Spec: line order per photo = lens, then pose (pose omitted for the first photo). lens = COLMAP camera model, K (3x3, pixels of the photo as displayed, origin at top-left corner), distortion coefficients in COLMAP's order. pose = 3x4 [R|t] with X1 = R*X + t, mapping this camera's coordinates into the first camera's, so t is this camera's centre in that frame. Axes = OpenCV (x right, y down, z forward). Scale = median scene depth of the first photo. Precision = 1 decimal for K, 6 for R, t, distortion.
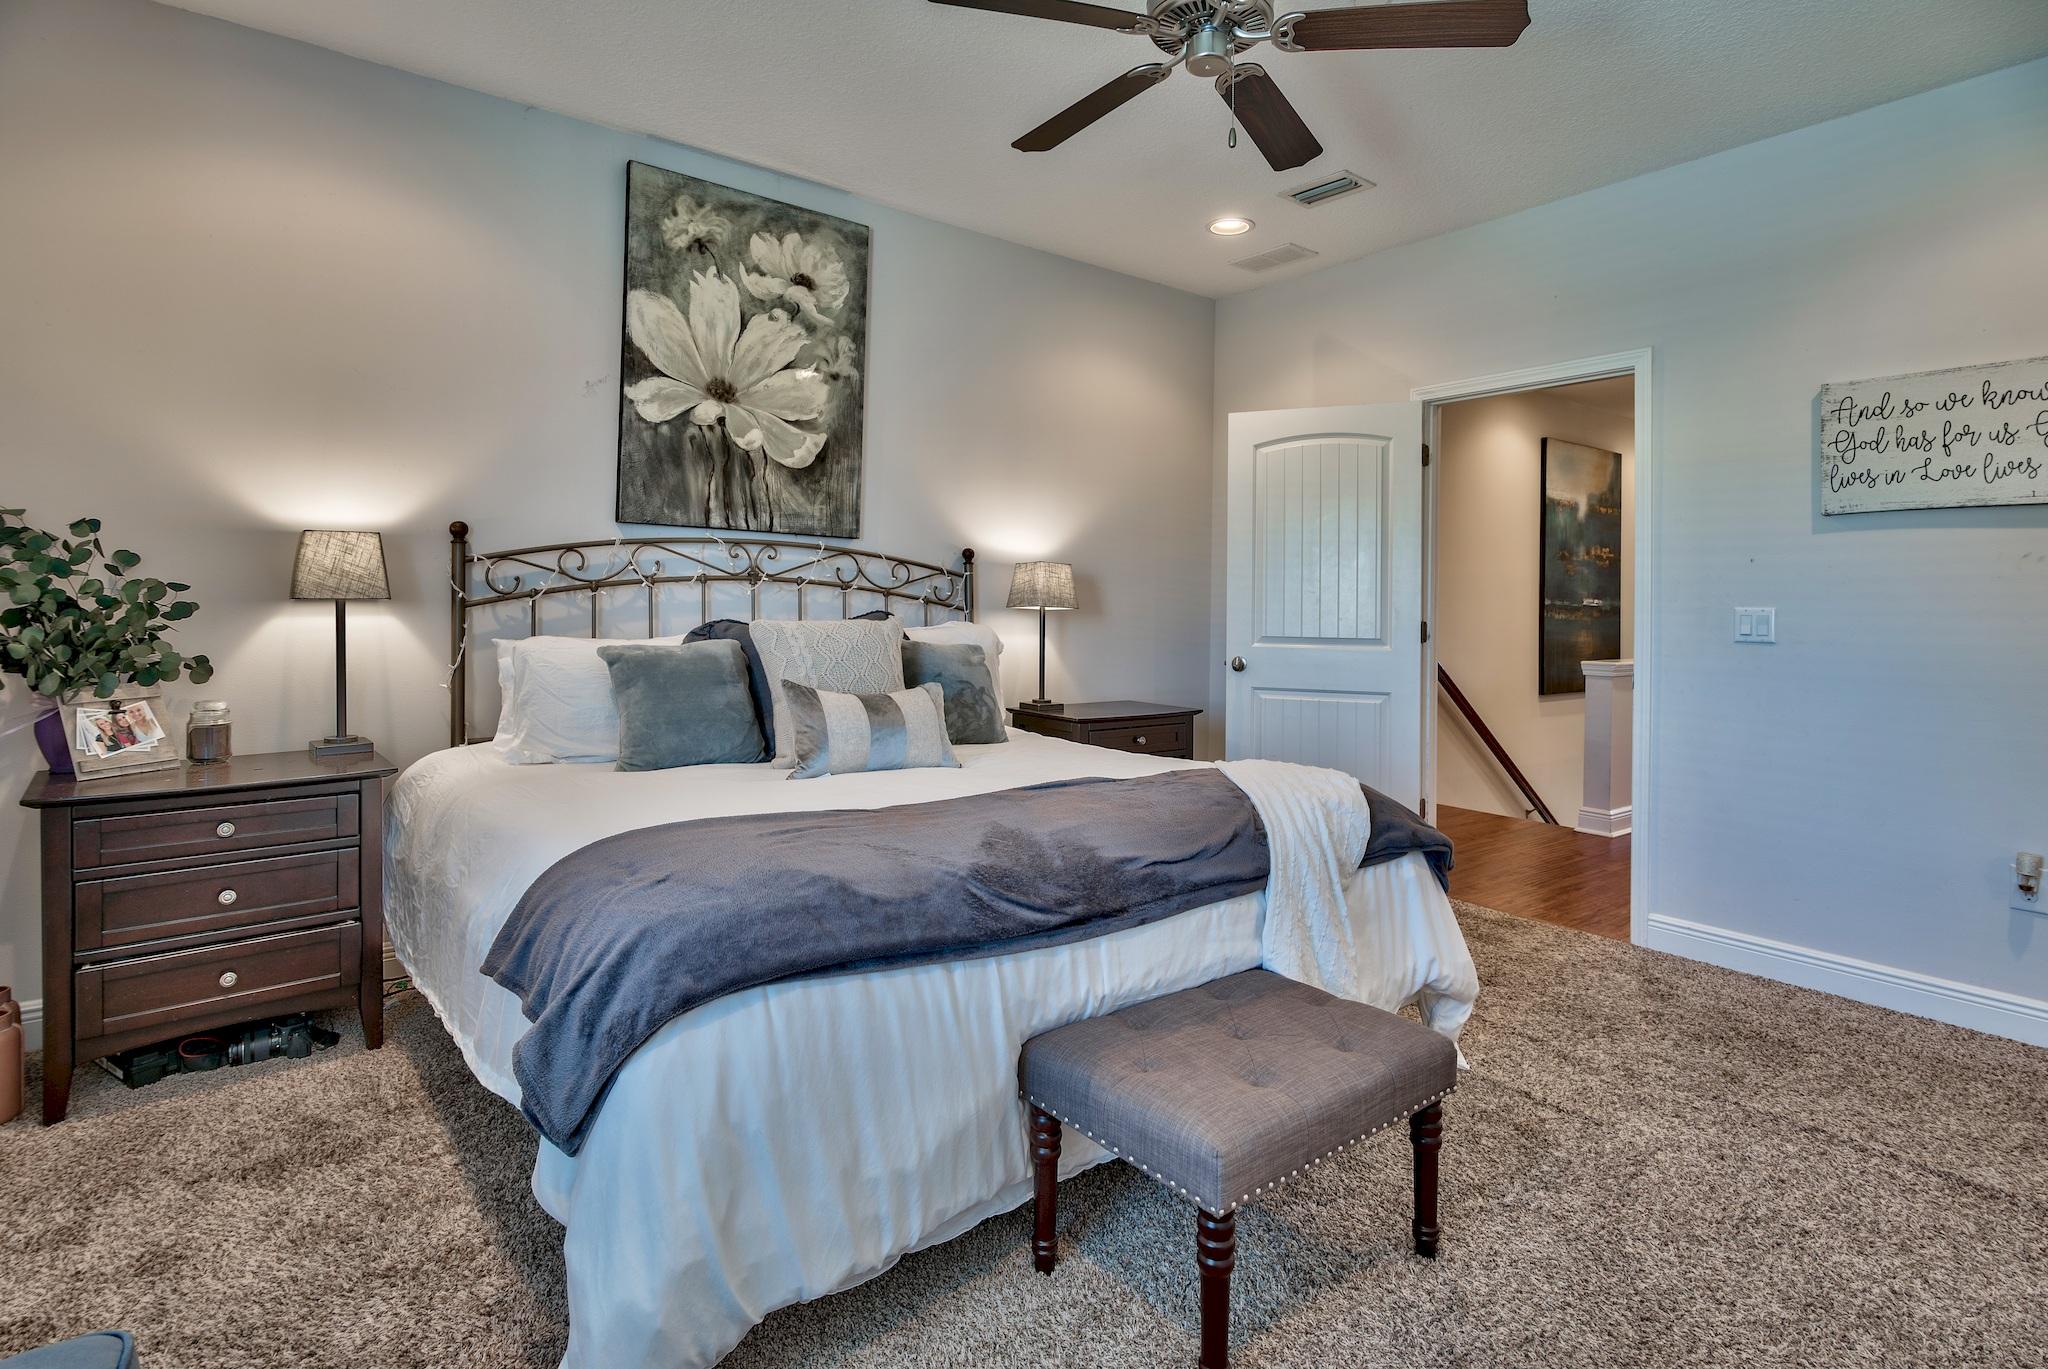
lens RADIAL K [[1020.0, 0, 1094.4], [0, 1020.0, 604.2], [0, 0, 1]] dist [0.000455, -0.001252]
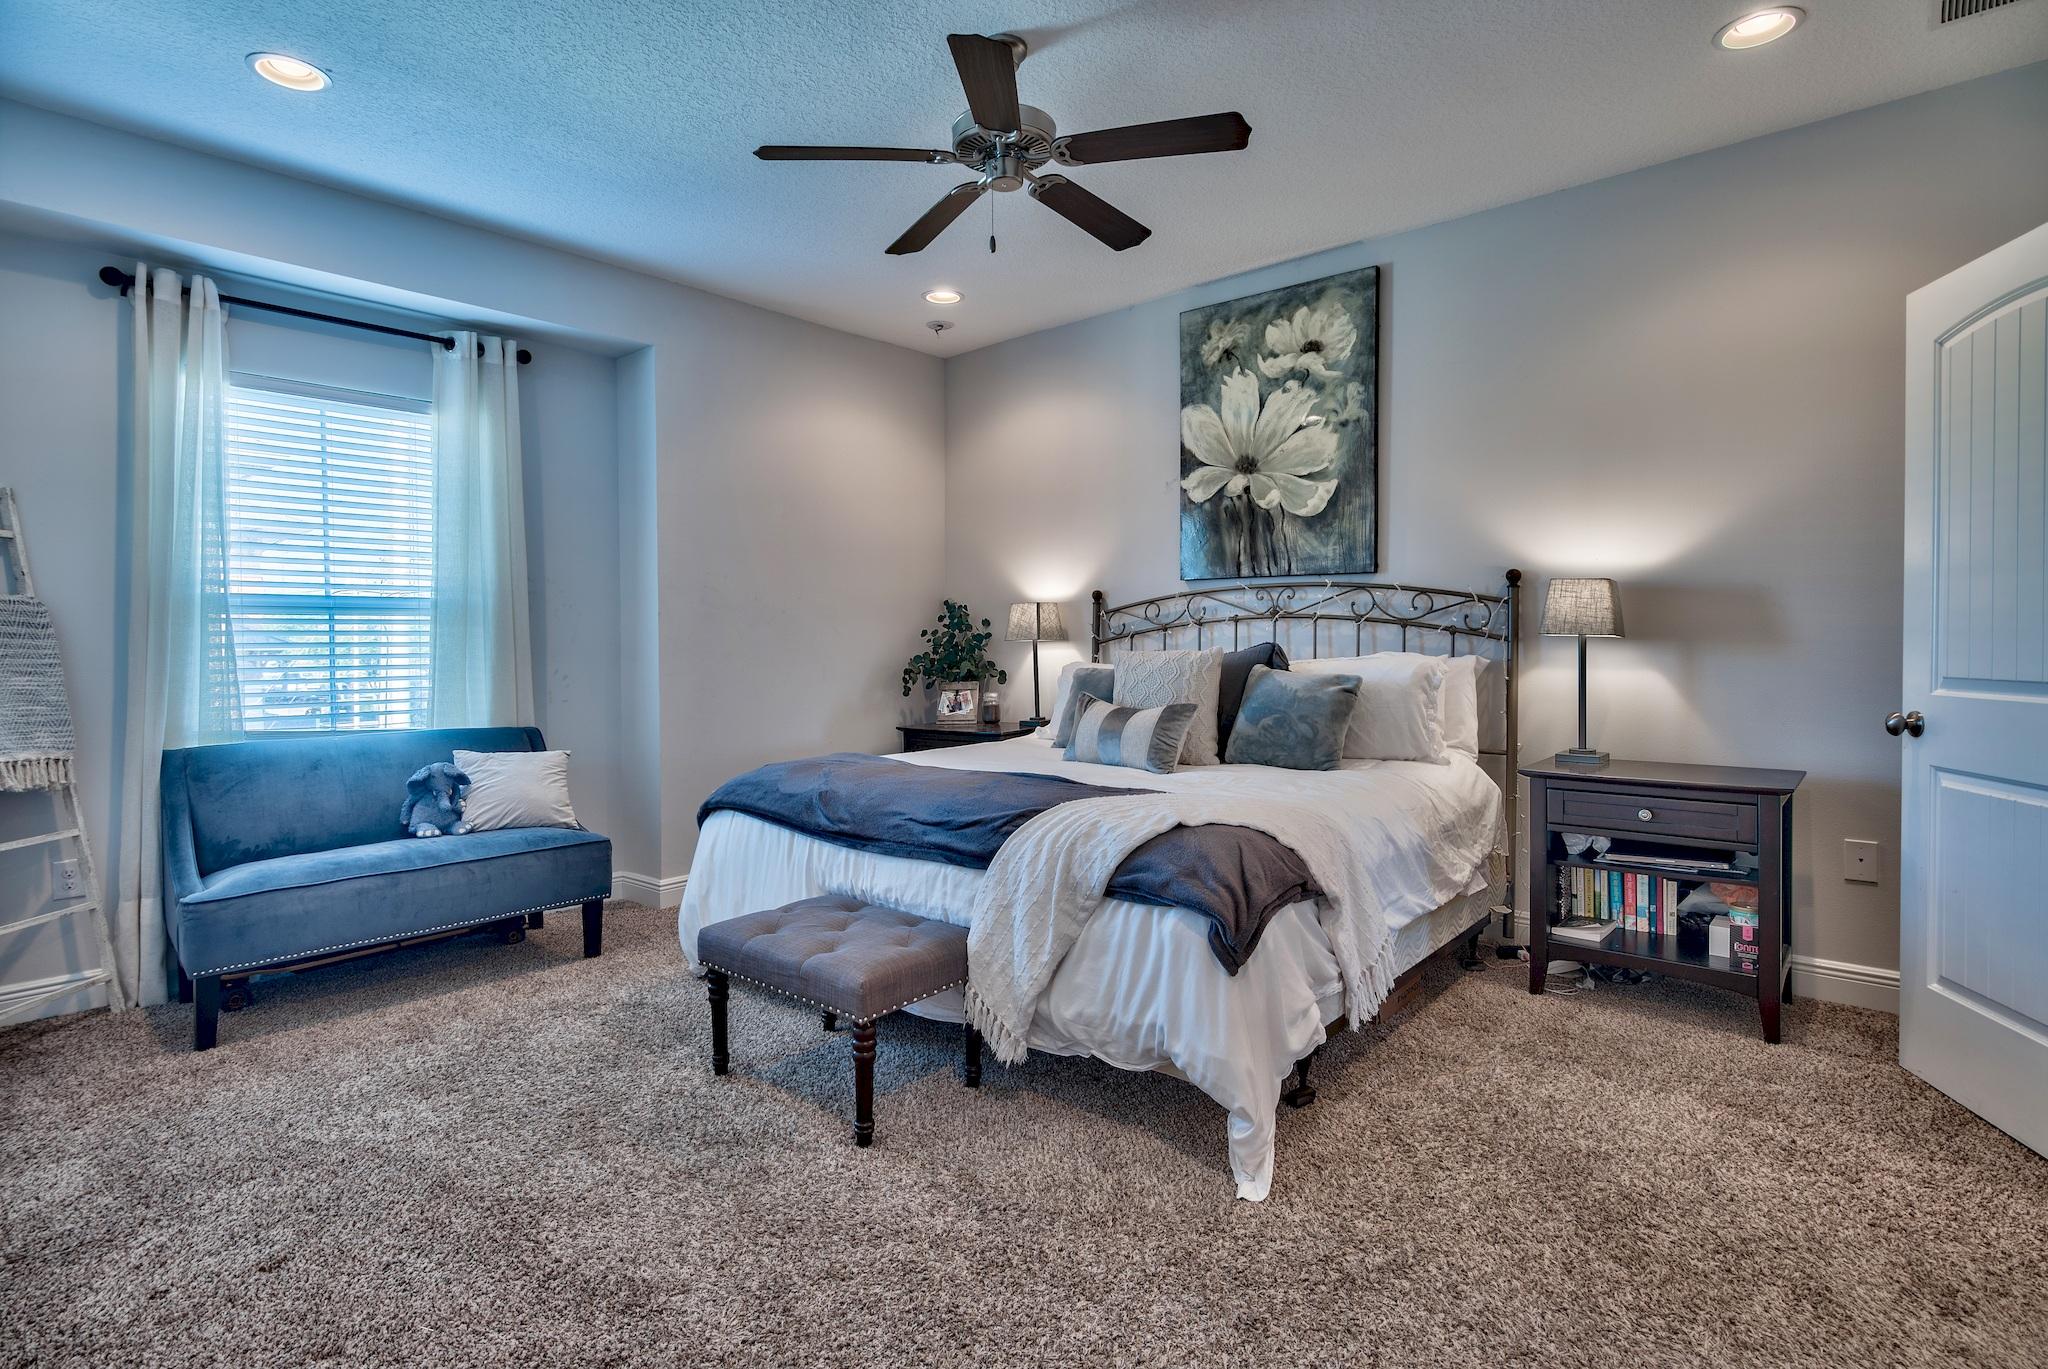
lens RADIAL K [[1020.0, 0, 974.0], [0, 1020.0, 670.6], [0, 0, 1]] dist [0.000455, -0.001252]
pose [[0.153515, 0.011343, -0.988081, 0.777562], [0.011245, 0.999849, 0.013225, 0.017957], [0.988082, -0.013141, 0.153364, 0.469641]]
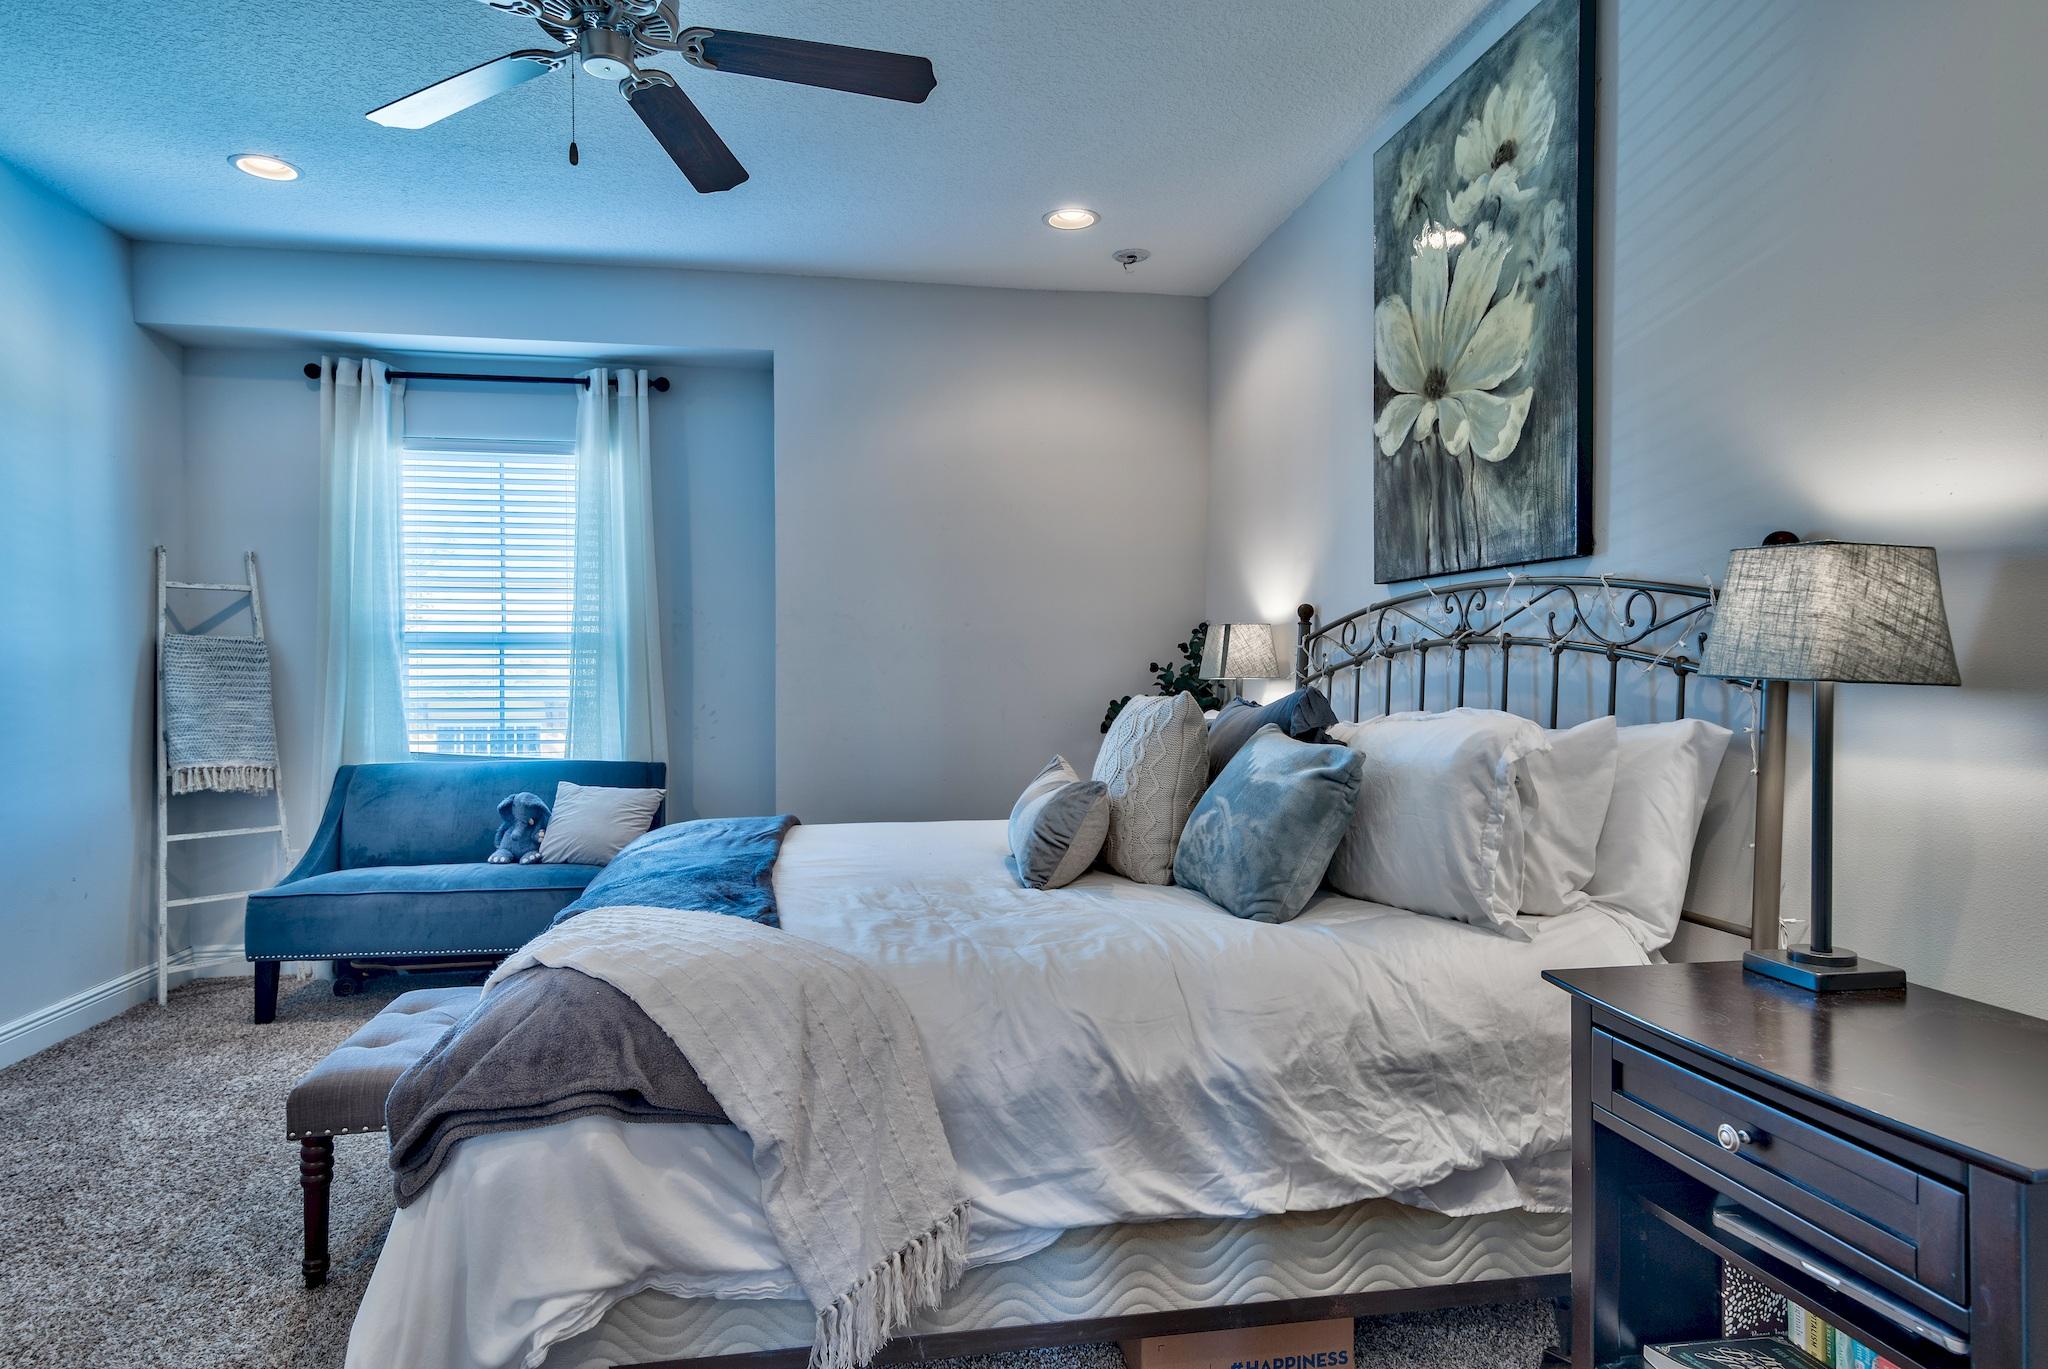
lens RADIAL K [[1159.0, 0, 1014.6], [0, 1159.0, 697.6], [0, 0, 1]] dist [0.015698, 0.001263]
pose [[-0.495498, -0.000122, -0.868609, 0.484190], [-0.007164, 0.999967, 0.003946, 0.011508], [0.868579, 0.008178, -0.495483, 1.117370]]
